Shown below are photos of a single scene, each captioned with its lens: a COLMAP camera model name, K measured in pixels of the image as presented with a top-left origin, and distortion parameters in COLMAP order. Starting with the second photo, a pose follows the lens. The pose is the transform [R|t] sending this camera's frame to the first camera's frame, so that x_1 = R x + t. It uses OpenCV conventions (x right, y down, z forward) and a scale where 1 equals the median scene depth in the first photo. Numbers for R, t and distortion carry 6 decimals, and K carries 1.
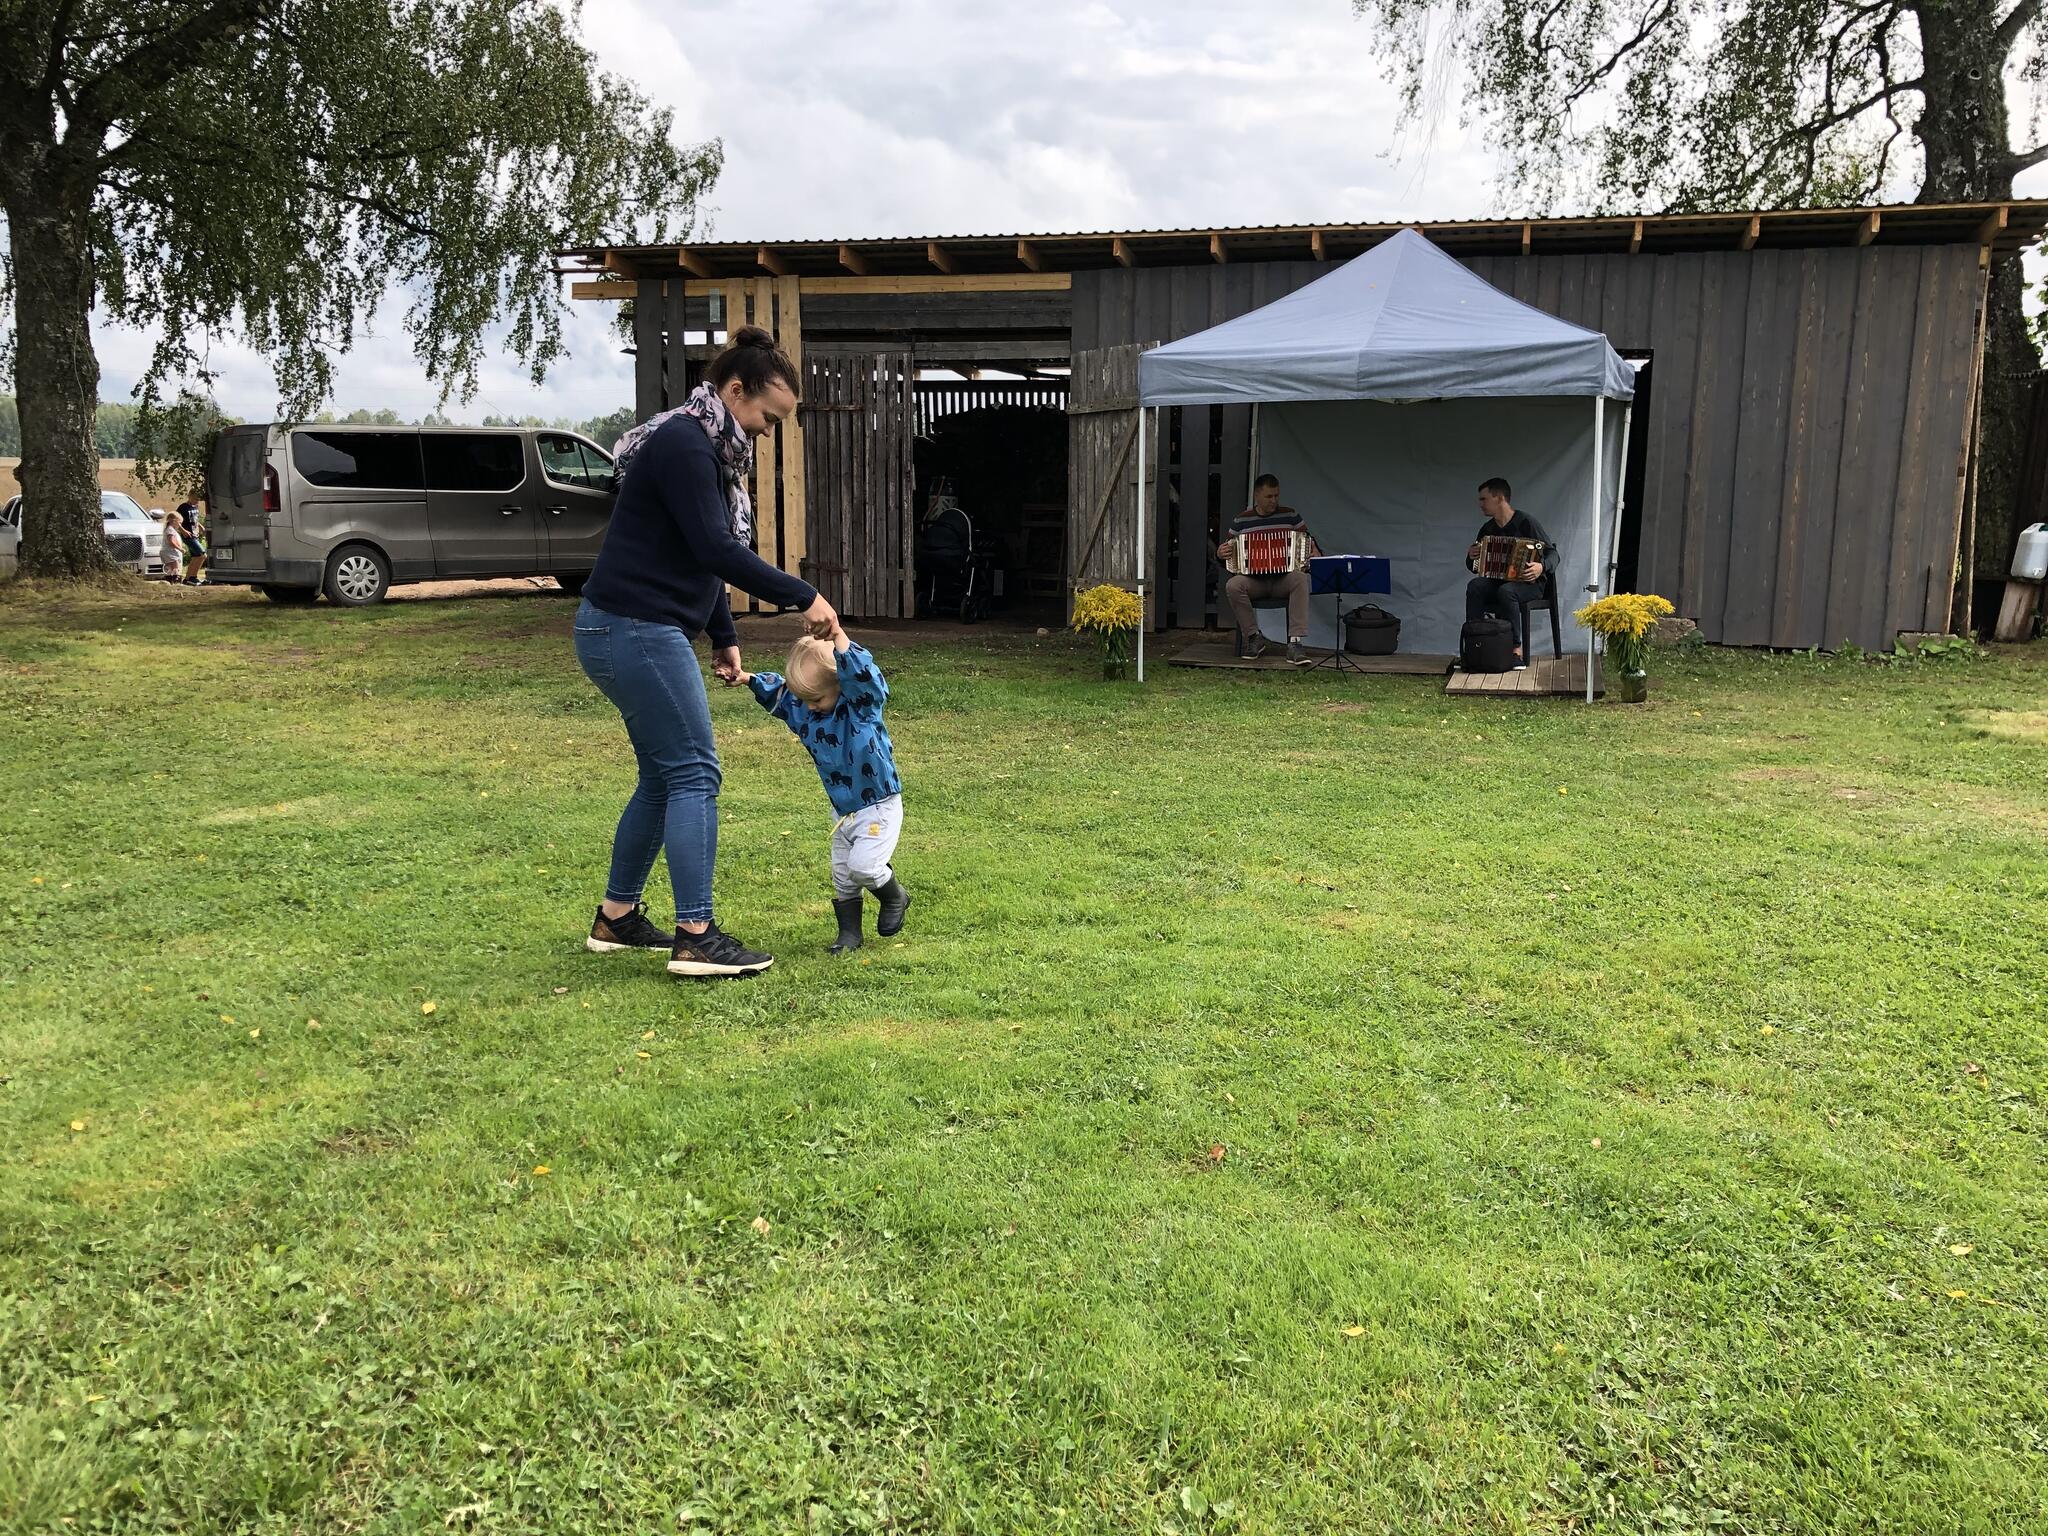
lens RADIAL K [[1694.3, 0, 1037.5], [0, 1694.3, 776.4], [0, 0, 1]] dist [0.024287, -0.018564]
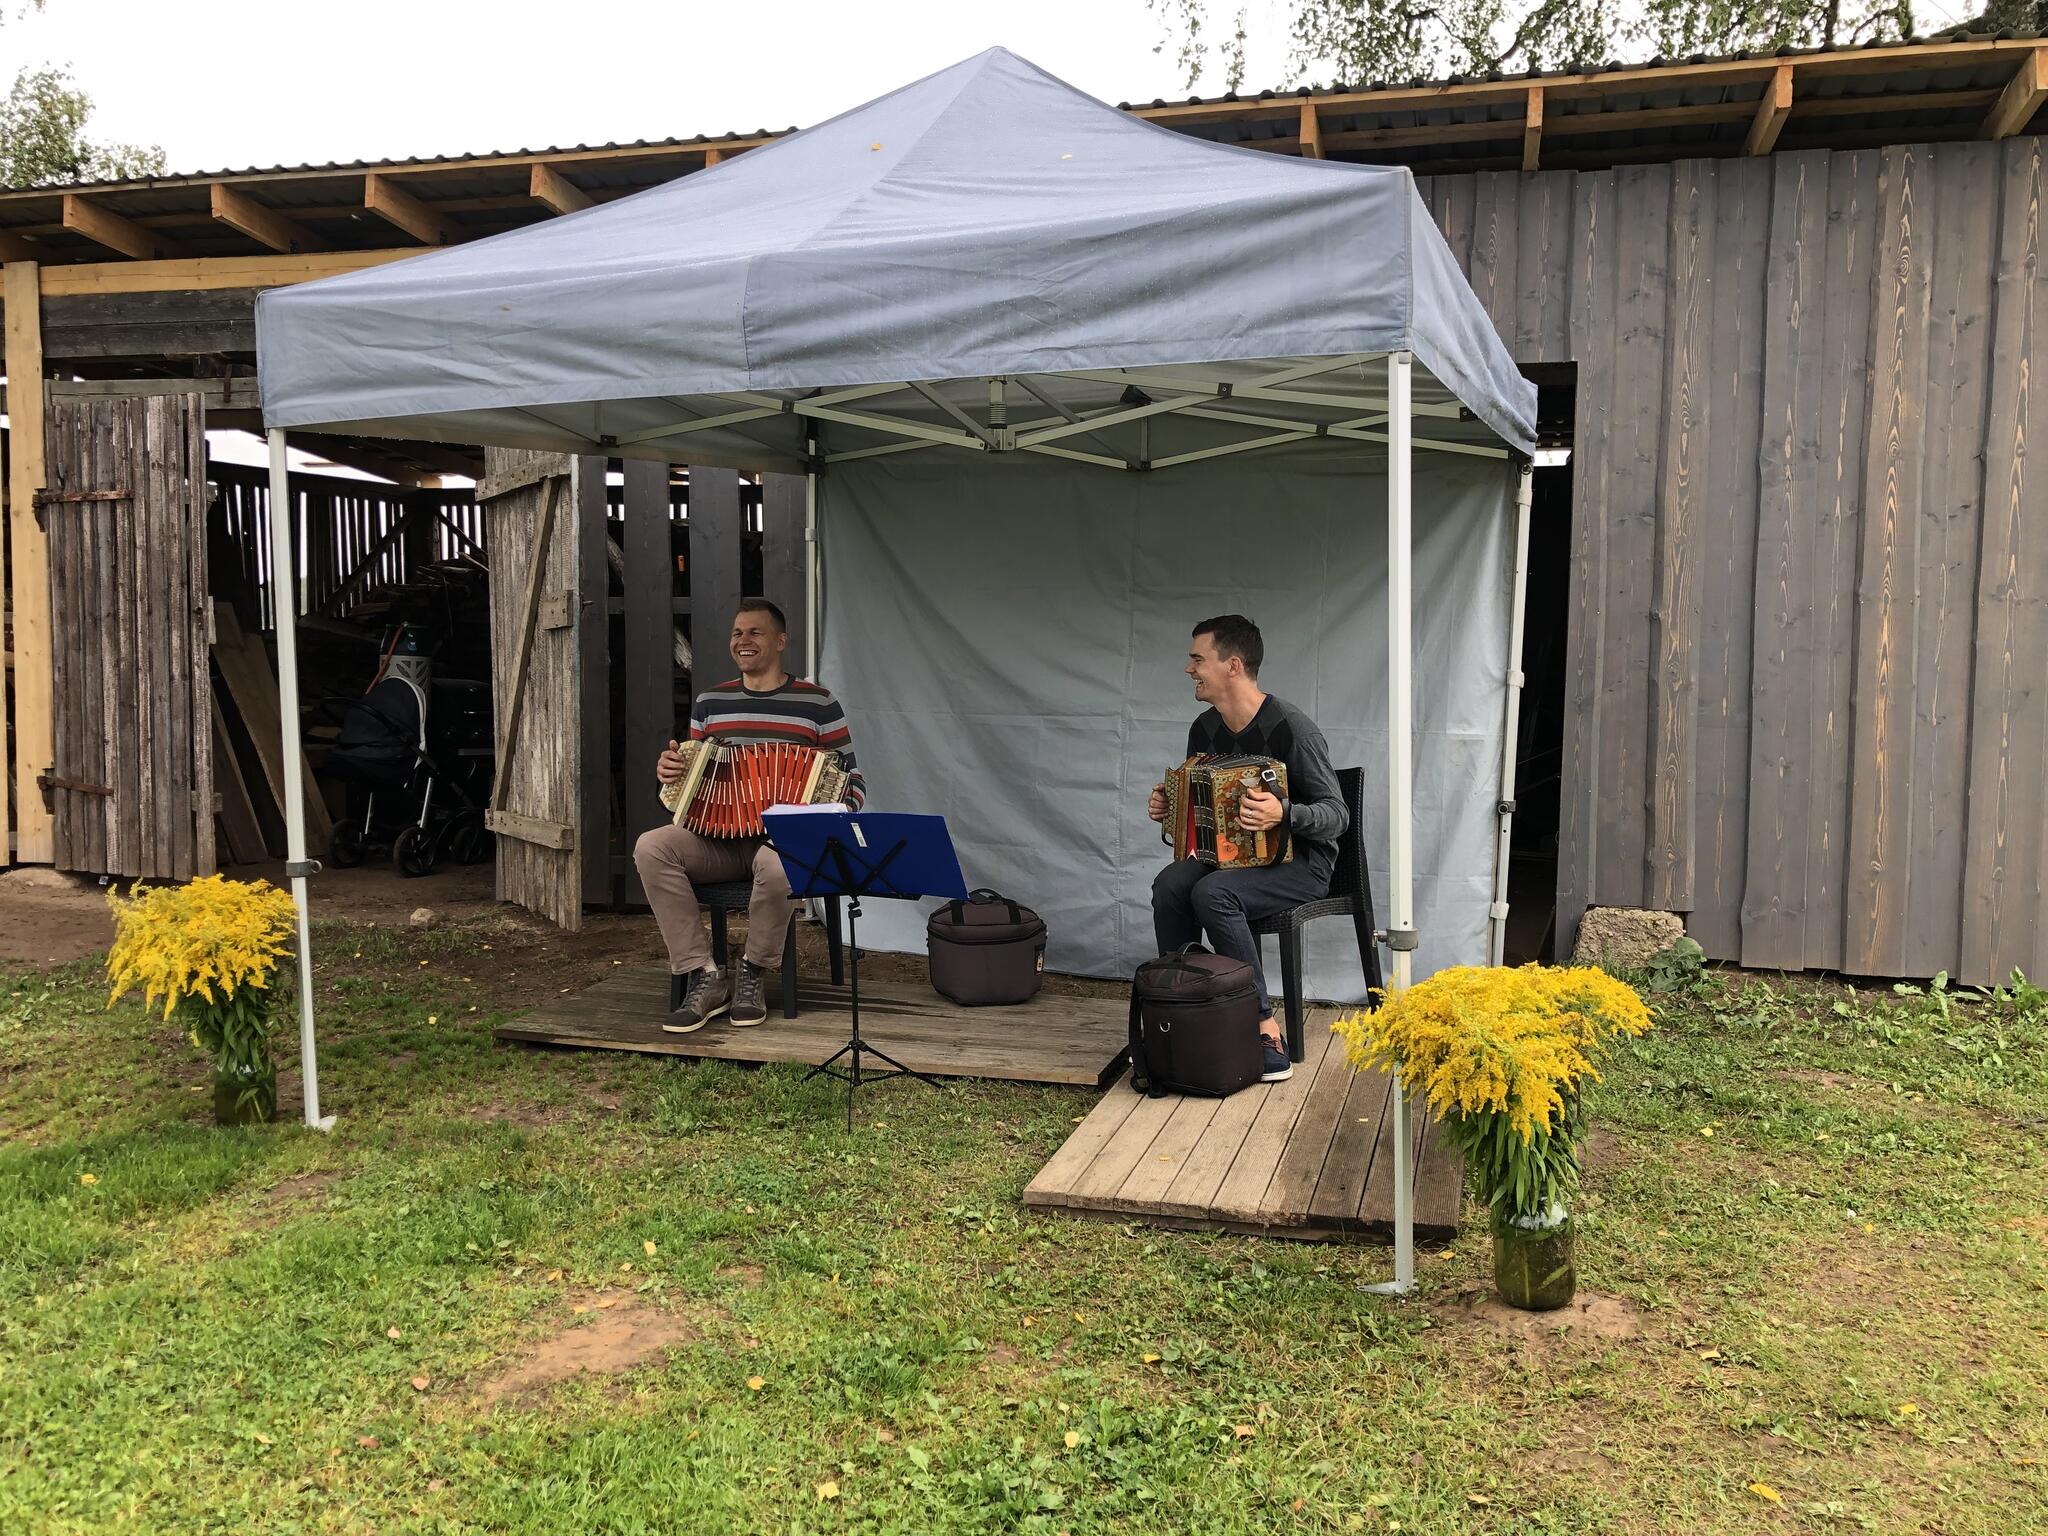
lens RADIAL K [[1694.3, 0, 1011.3], [0, 1694.3, 765.5], [0, 0, 1]] dist [0.024287, -0.018564]
pose [[0.999963, 0.000310, 0.008647, 0.198135], [0.000555, 0.994999, -0.099883, -0.088185], [-0.008635, 0.099884, 0.994962, 0.533911]]
